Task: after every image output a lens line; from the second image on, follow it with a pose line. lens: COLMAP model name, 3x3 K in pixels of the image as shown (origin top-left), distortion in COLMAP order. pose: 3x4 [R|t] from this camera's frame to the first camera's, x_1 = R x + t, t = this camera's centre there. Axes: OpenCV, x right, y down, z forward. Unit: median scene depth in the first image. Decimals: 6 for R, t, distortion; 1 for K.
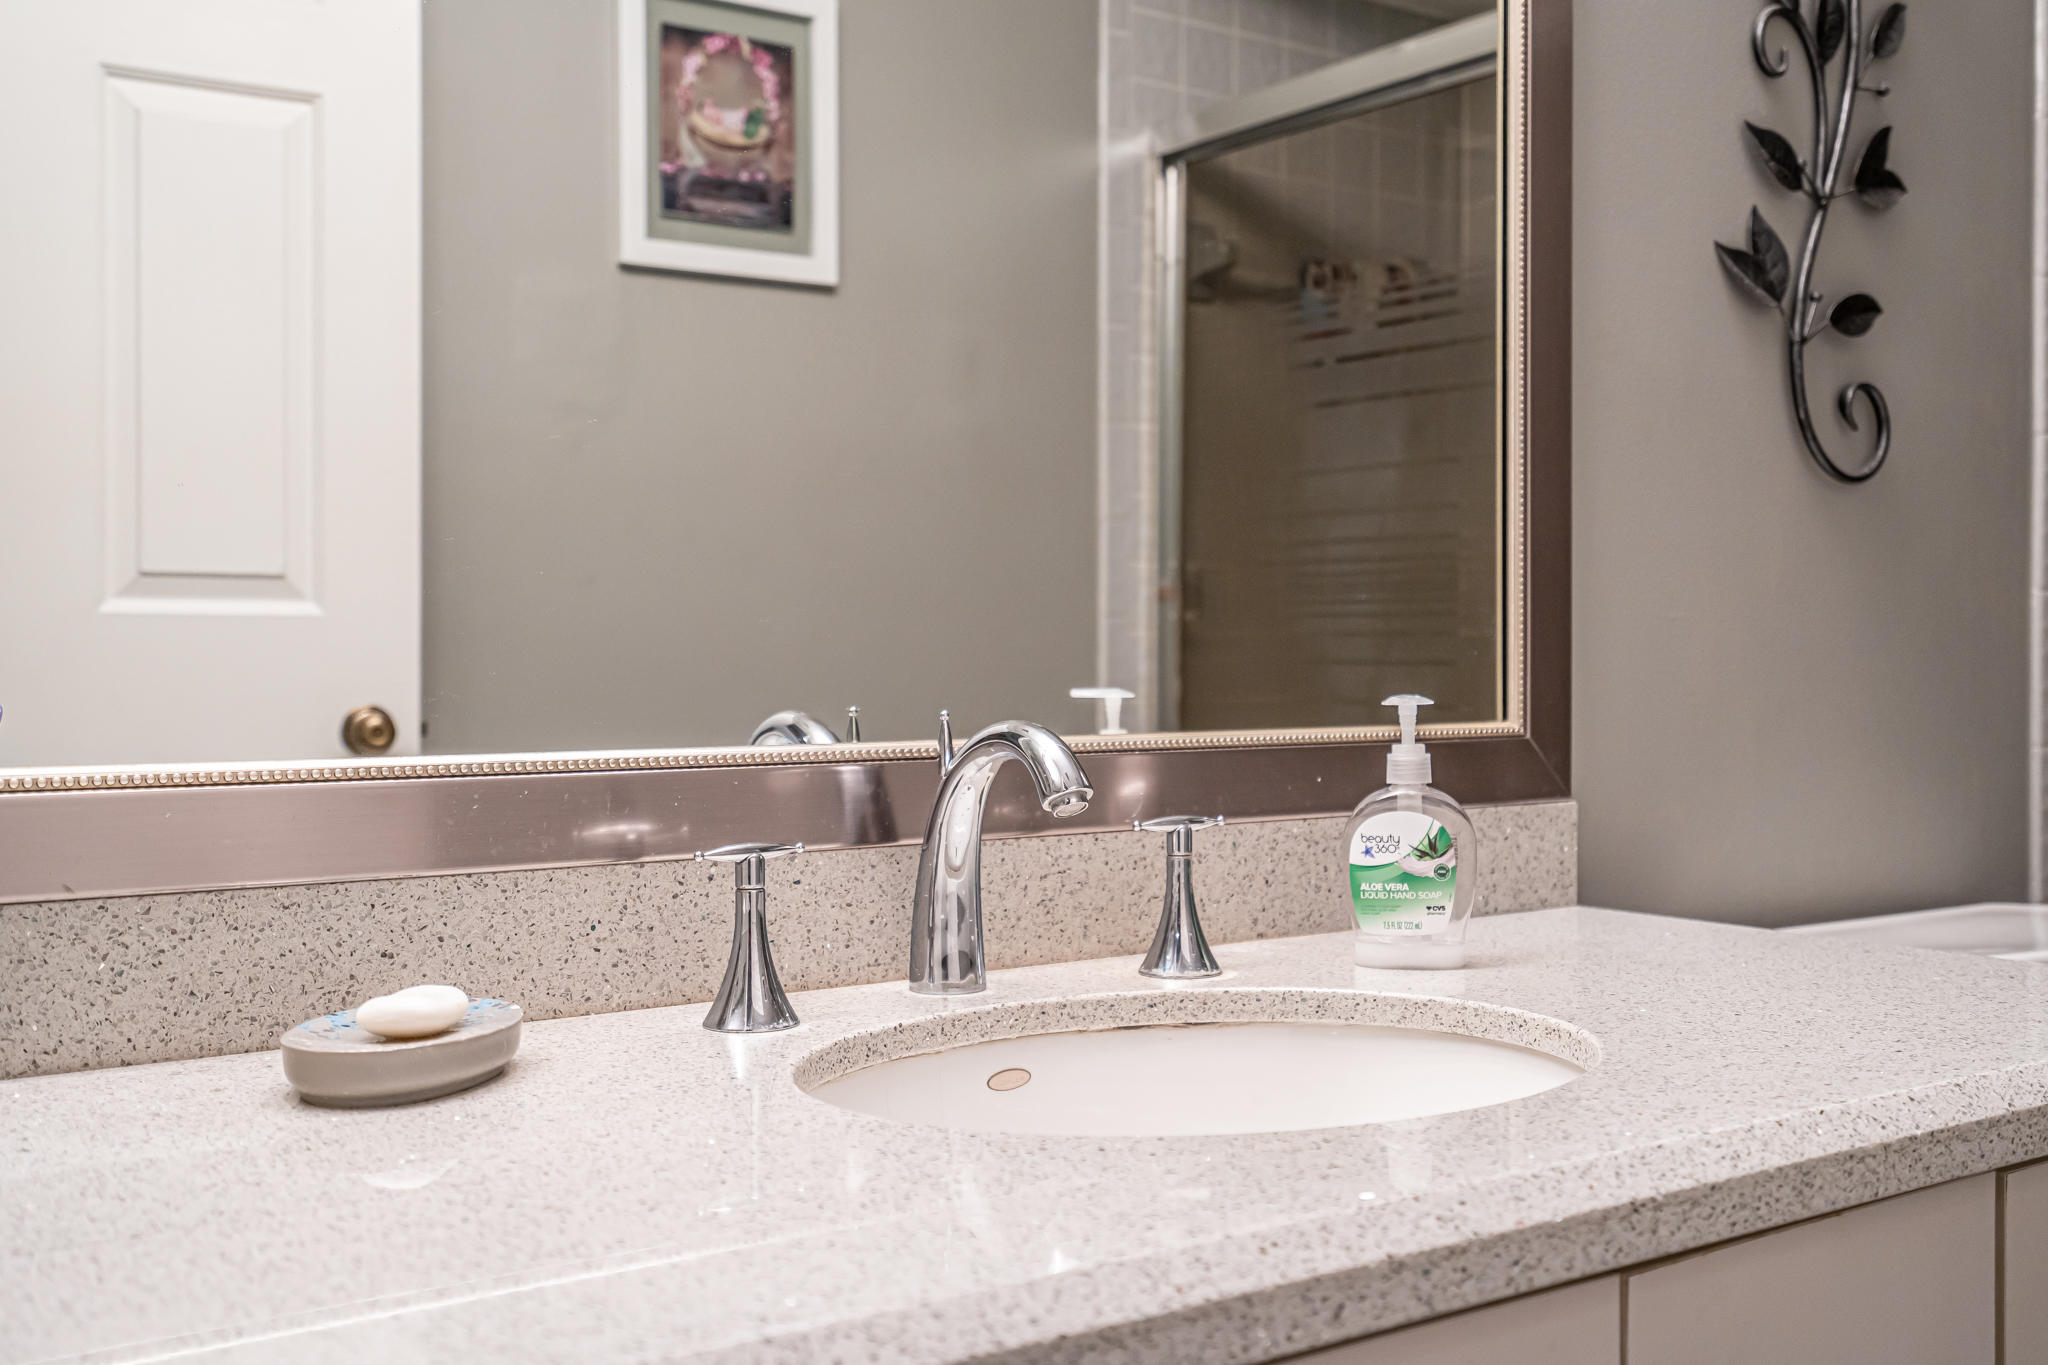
lens RADIAL K [[2058.9, 0, 1025.9], [0, 2058.9, 683.7], [0, 0, 1]] dist [0.003552, 0.000000]
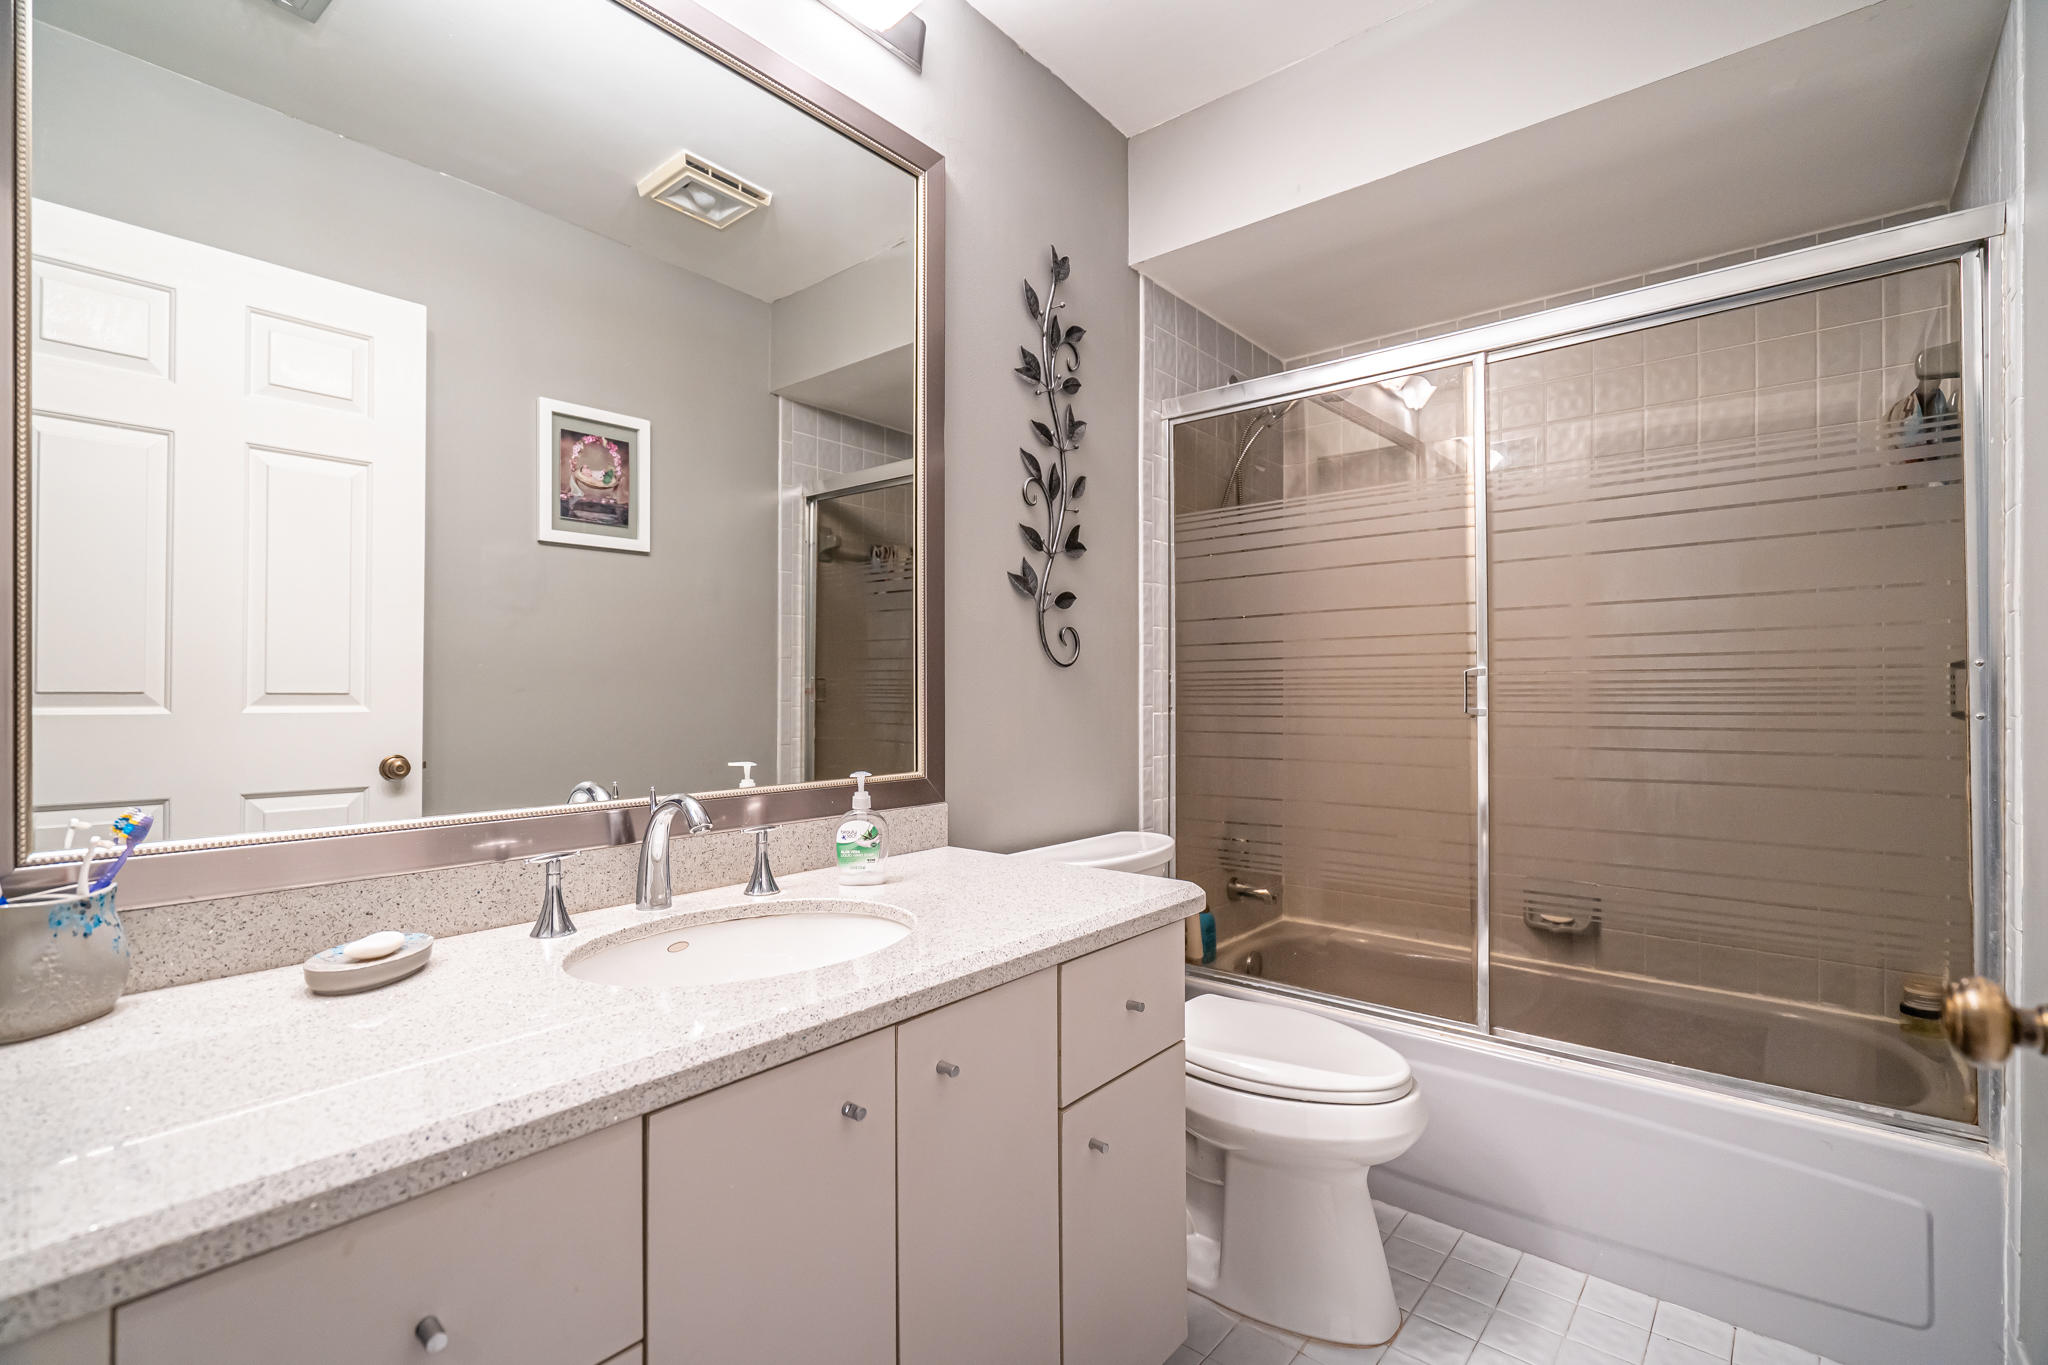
lens RADIAL K [[928.3, 0, 1017.3], [0, 928.3, 684.8], [0, 0, 1]] dist [-0.009901, 0.005002]
pose [[0.965582, 0.003627, 0.260074, 0.075420], [0.004295, 0.999544, -0.029887, -0.060708], [-0.260064, 0.029975, 0.965126, -0.101901]]
